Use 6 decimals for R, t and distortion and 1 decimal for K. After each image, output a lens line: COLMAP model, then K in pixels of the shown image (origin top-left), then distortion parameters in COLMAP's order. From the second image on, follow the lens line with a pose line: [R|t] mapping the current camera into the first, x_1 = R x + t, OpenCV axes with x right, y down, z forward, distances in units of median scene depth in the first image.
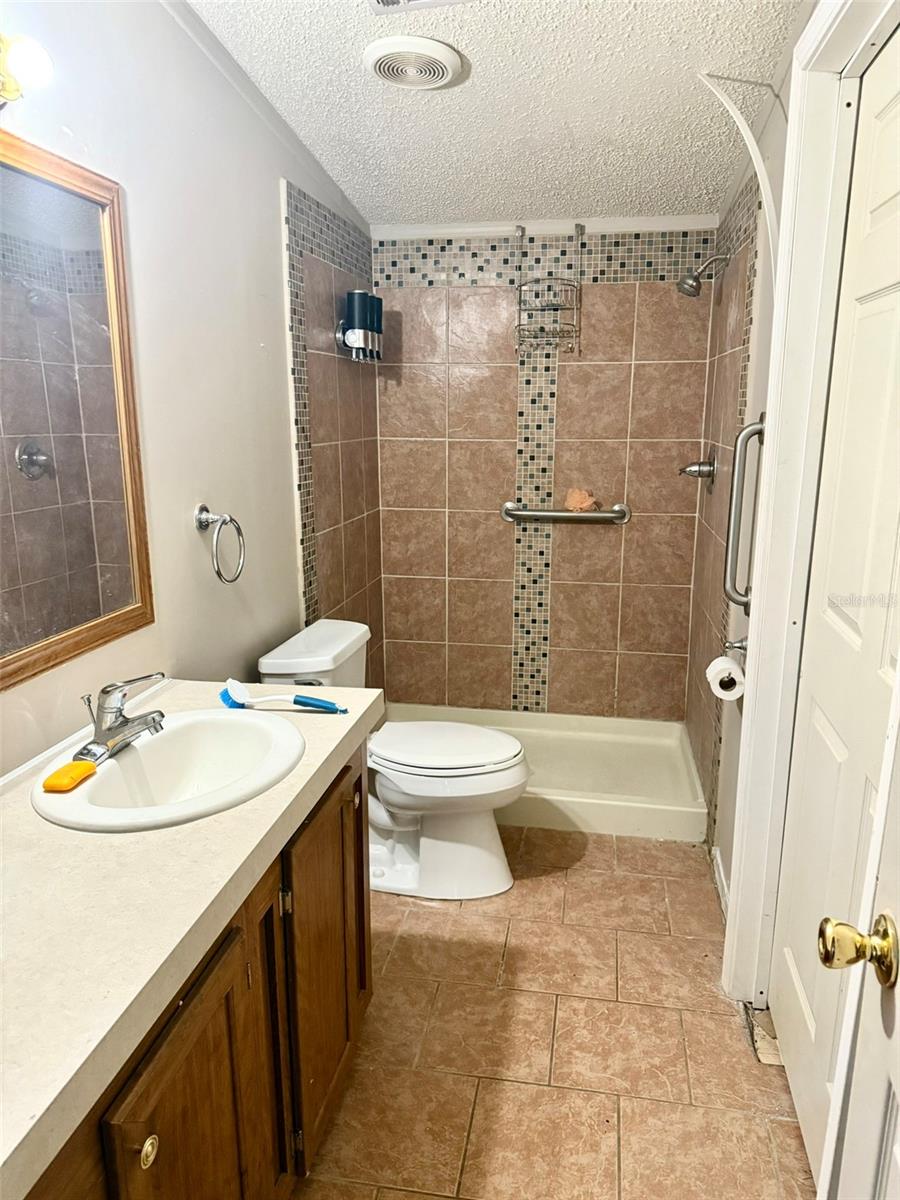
lens RADIAL K [[855.1, 0, 445.6], [0, 855.1, 611.5], [0, 0, 1]] dist [0.056483, -0.031038]
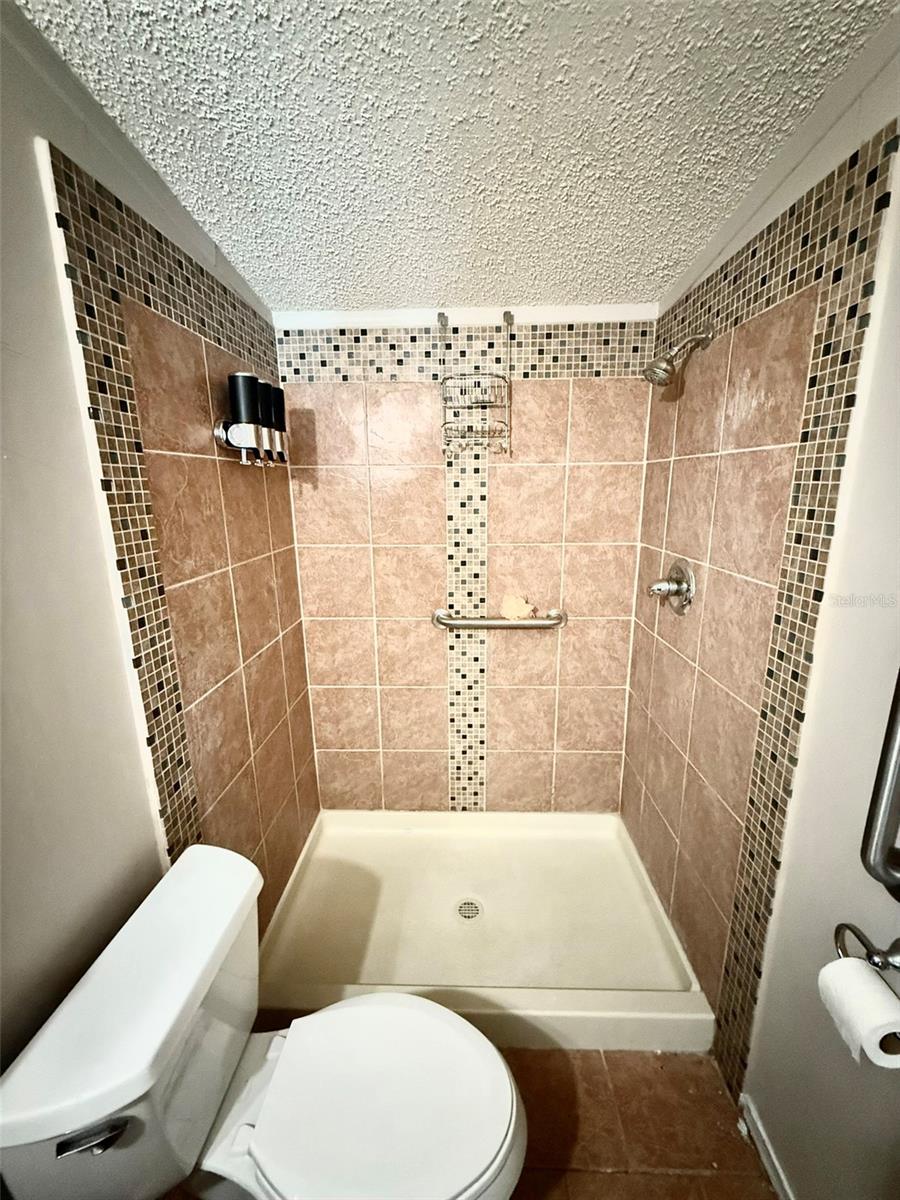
lens RADIAL K [[481.9, 0, 449.1], [0, 481.9, 592.3], [0, 0, 1]] dist [0.000786, 0.000683]
pose [[0.988476, -0.044977, 0.144542, 0.007484], [0.047062, 0.998831, -0.011037, -0.145256], [-0.143877, 0.017712, 0.989437, 0.486975]]
